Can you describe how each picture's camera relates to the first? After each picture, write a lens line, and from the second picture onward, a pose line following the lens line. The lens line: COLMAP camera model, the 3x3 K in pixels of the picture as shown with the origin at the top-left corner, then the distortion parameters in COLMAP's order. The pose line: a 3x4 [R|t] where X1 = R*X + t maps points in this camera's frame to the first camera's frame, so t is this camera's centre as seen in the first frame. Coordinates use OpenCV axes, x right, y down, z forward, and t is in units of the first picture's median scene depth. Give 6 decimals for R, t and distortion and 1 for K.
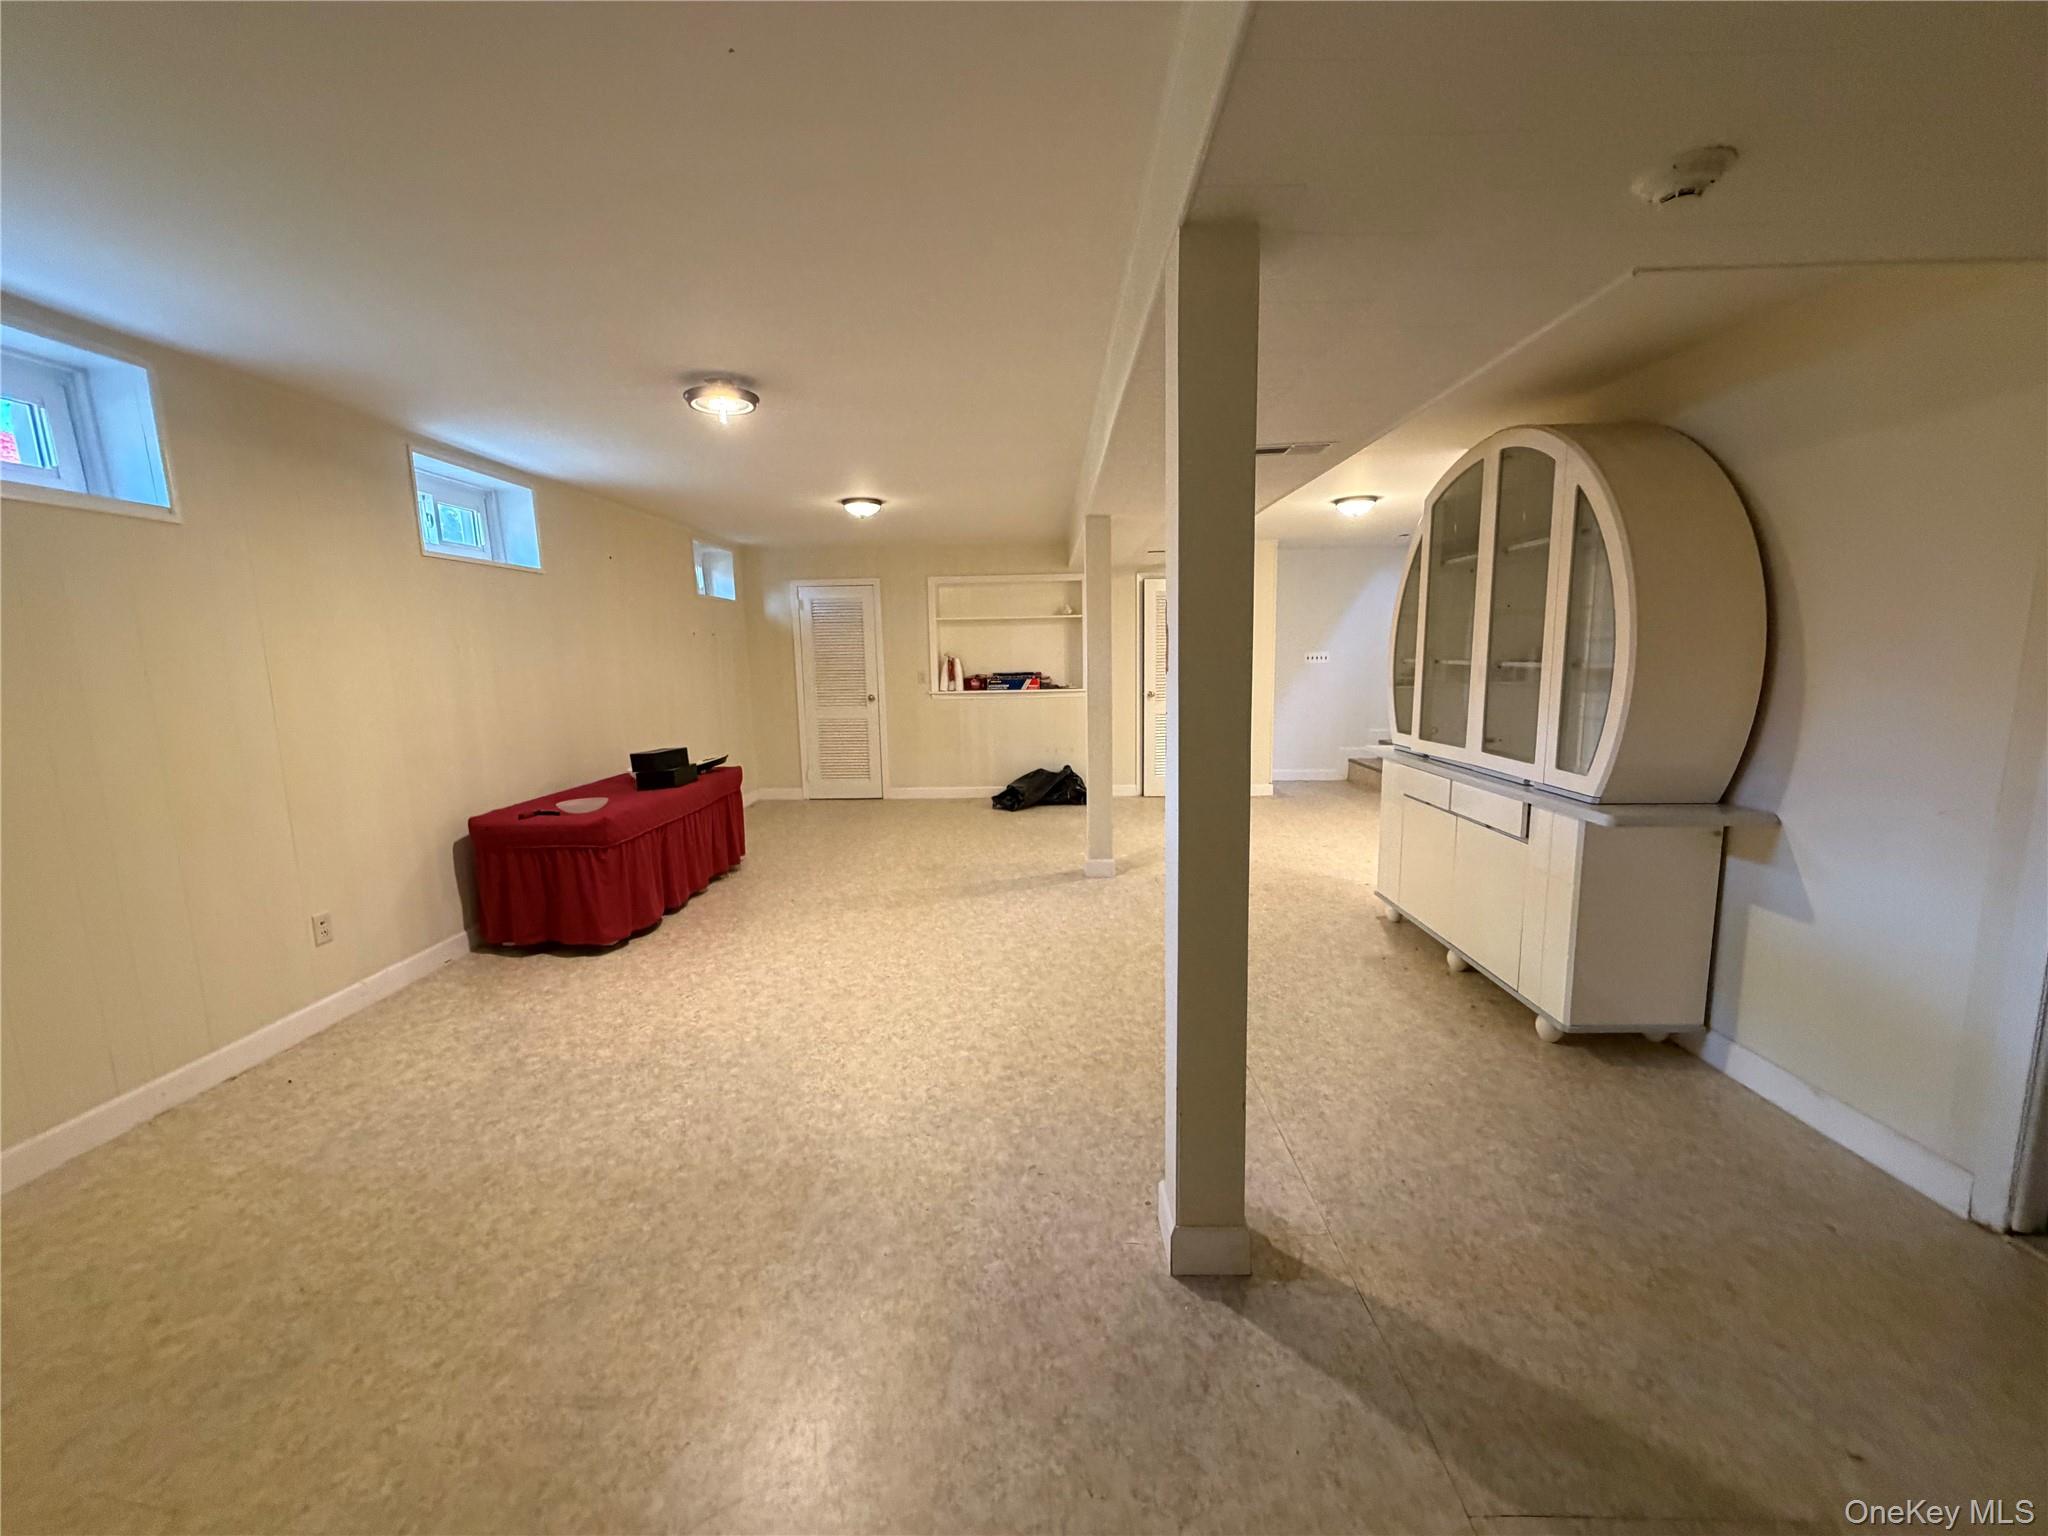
lens RADIAL K [[815.5, 0, 1021.1], [0, 815.5, 766.4], [0, 0, 1]] dist [0.000116, -0.000041]
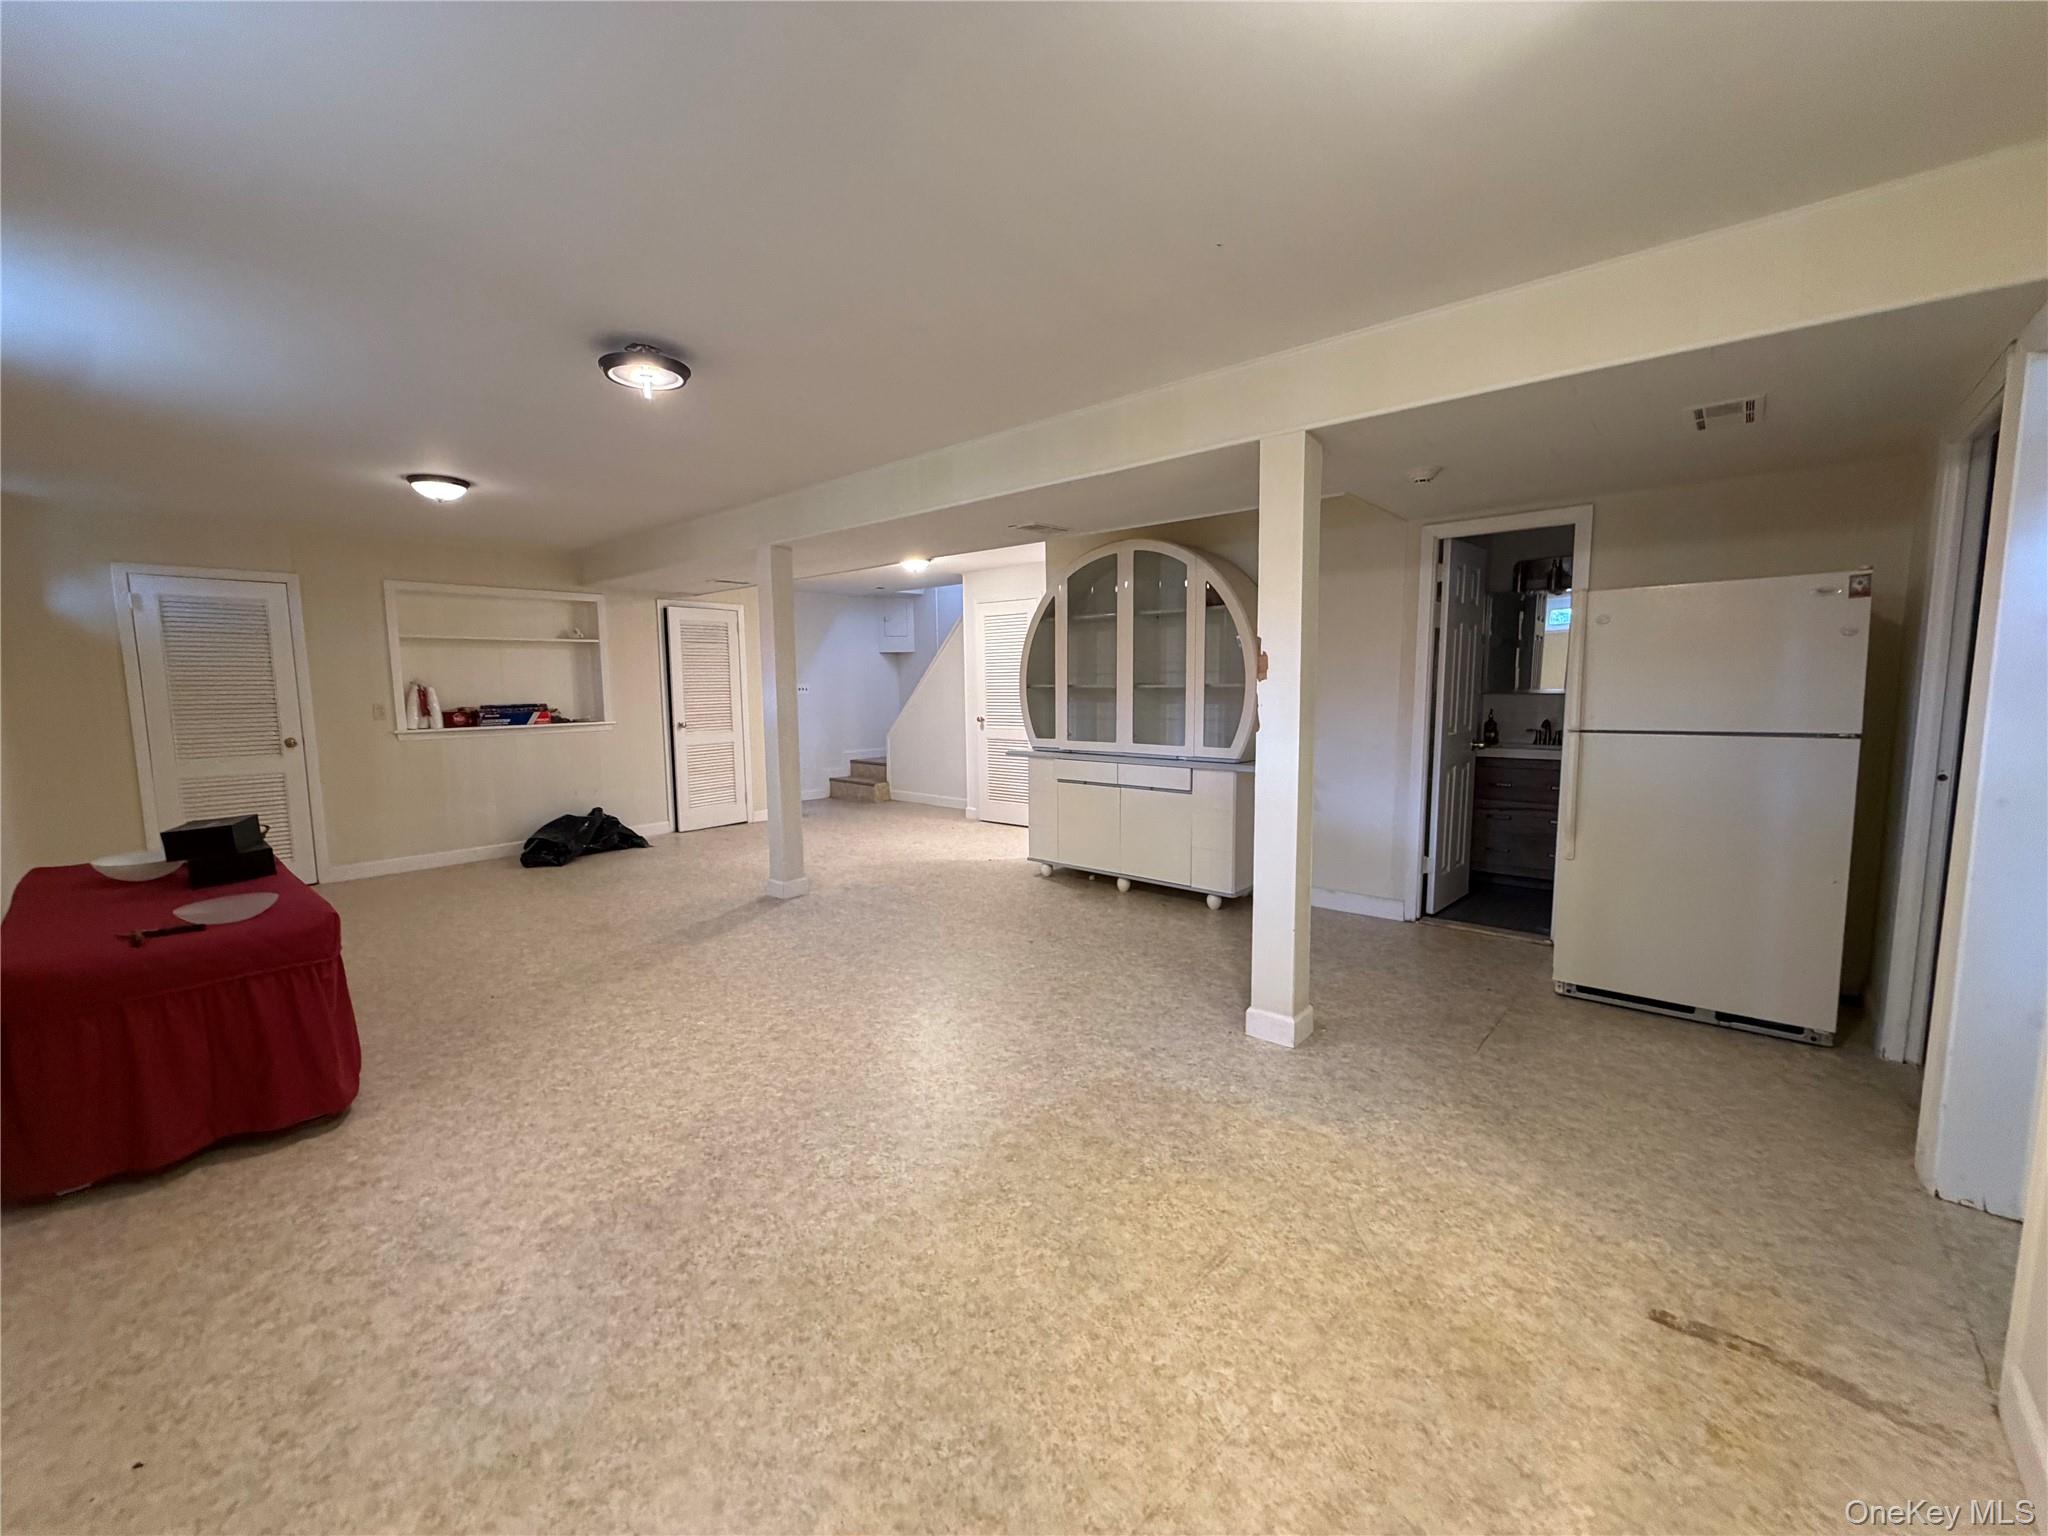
lens RADIAL K [[815.5, 0, 1021.1], [0, 815.5, 766.4], [0, 0, 1]] dist [0.000116, -0.000041]
pose [[0.643865, -0.067942, 0.762117, -0.642518], [0.104102, 0.994566, 0.000715, 0.002507], [-0.758025, 0.078877, 0.647439, 0.147469]]
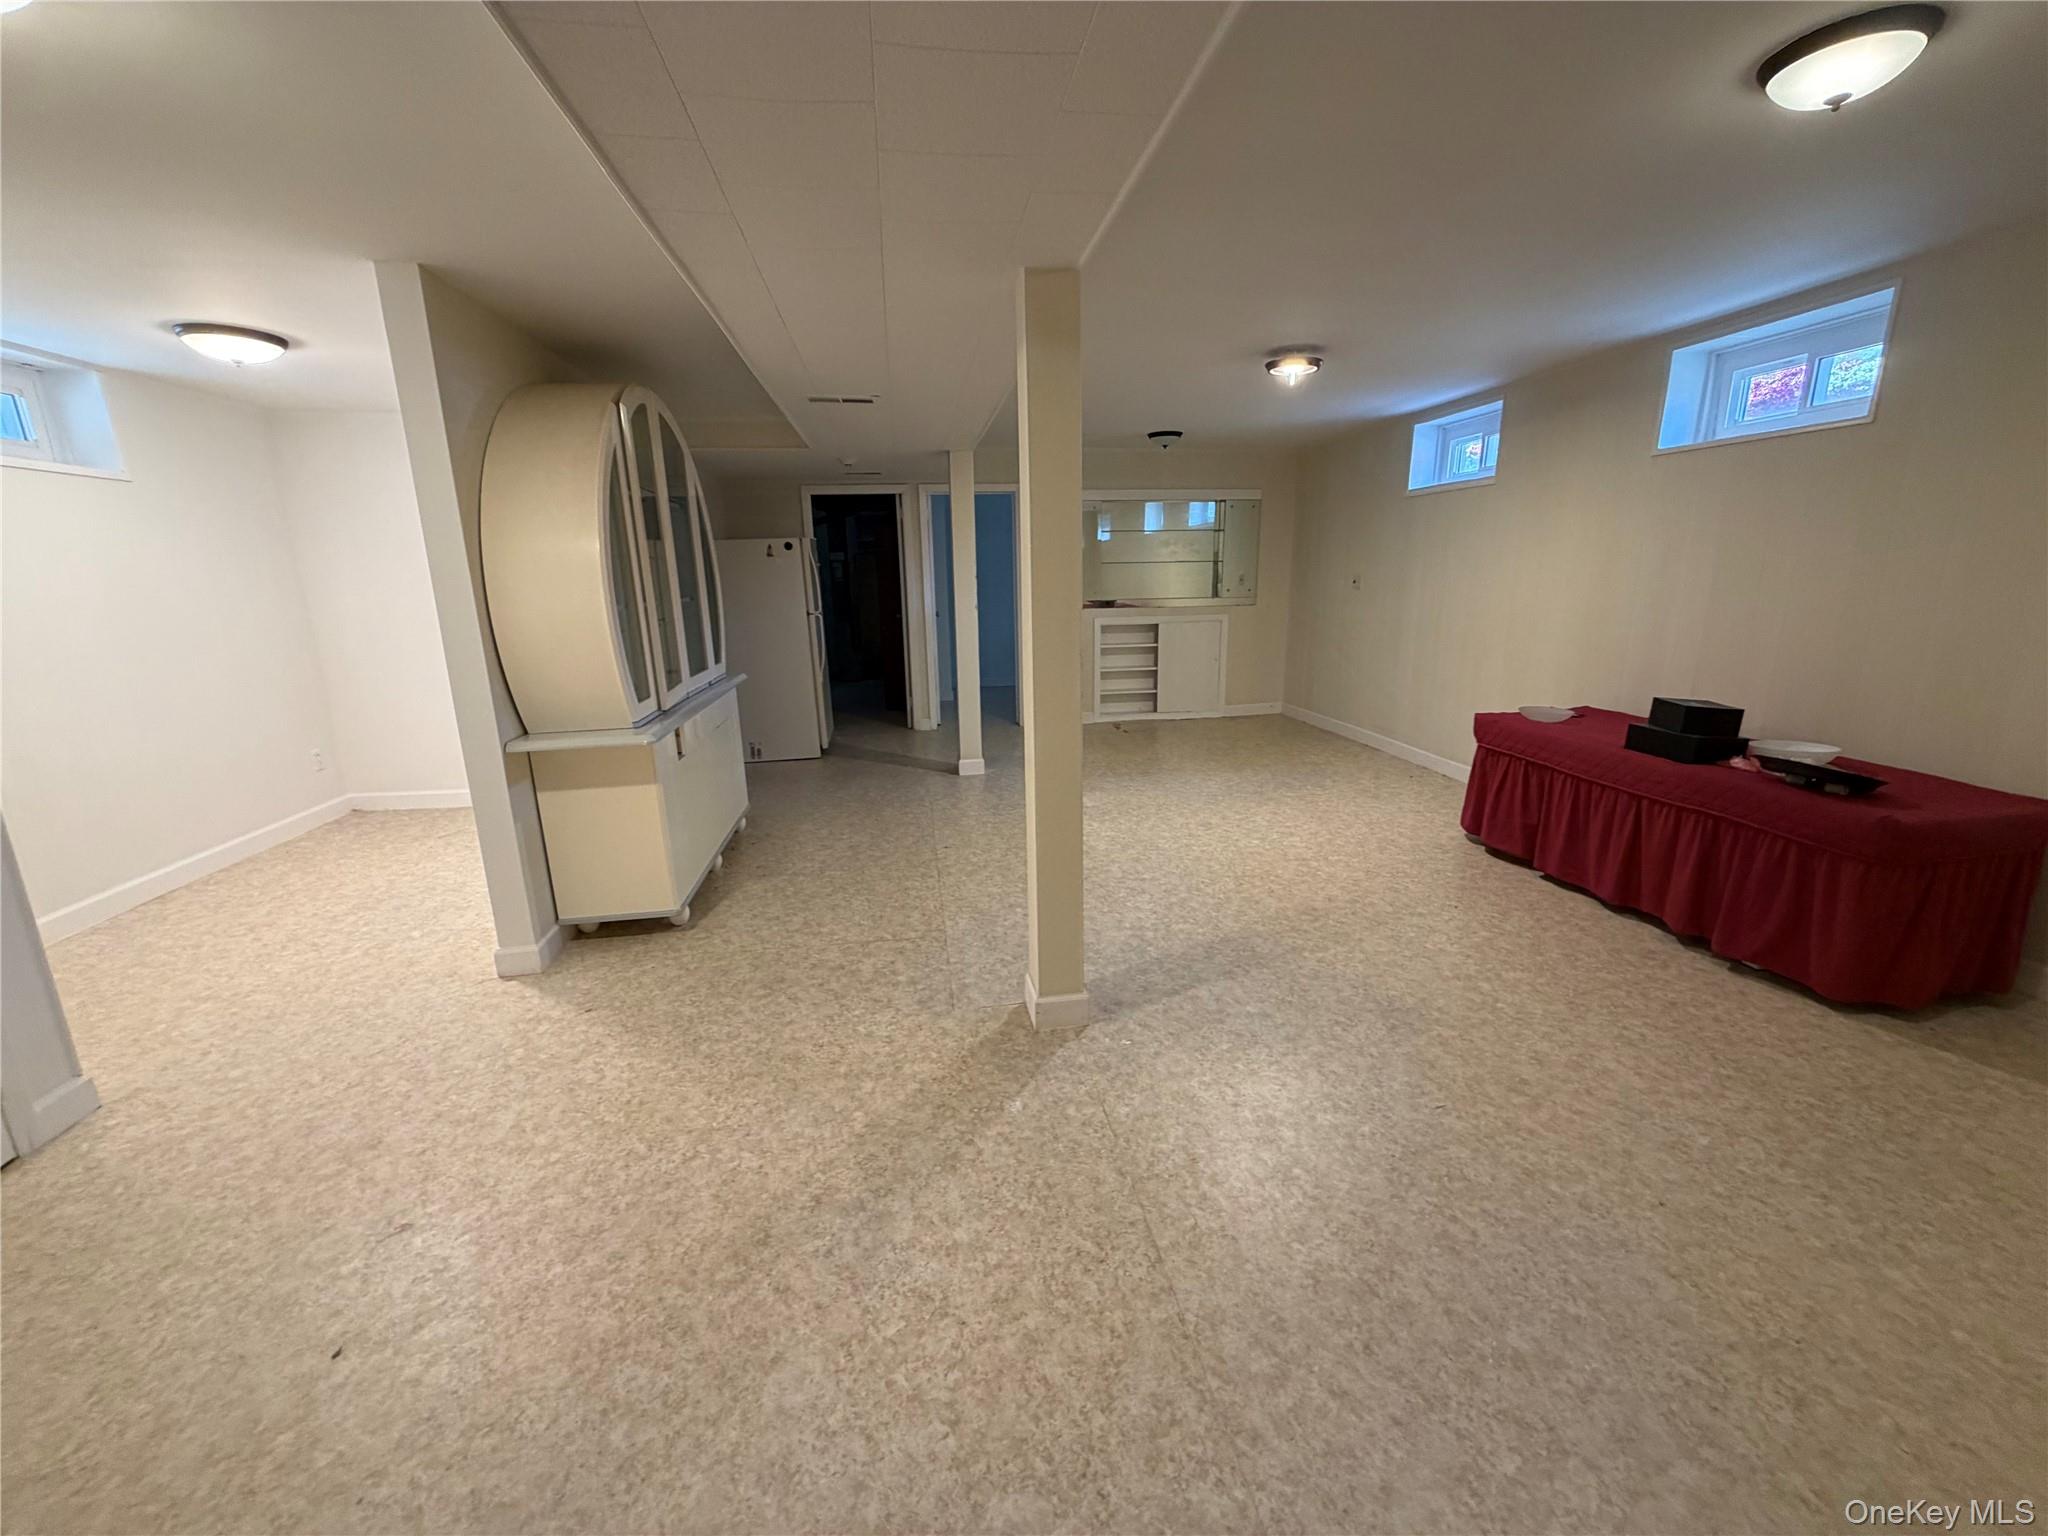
lens RADIAL K [[815.5, 0, 1021.1], [0, 815.5, 766.4], [0, 0, 1]] dist [0.000116, -0.000041]
pose [[-0.985031, 0.078759, -0.153330, 0.249536], [0.017014, 0.929593, 0.368194, -0.277674], [0.171533, 0.360074, -0.917019, 1.897804]]
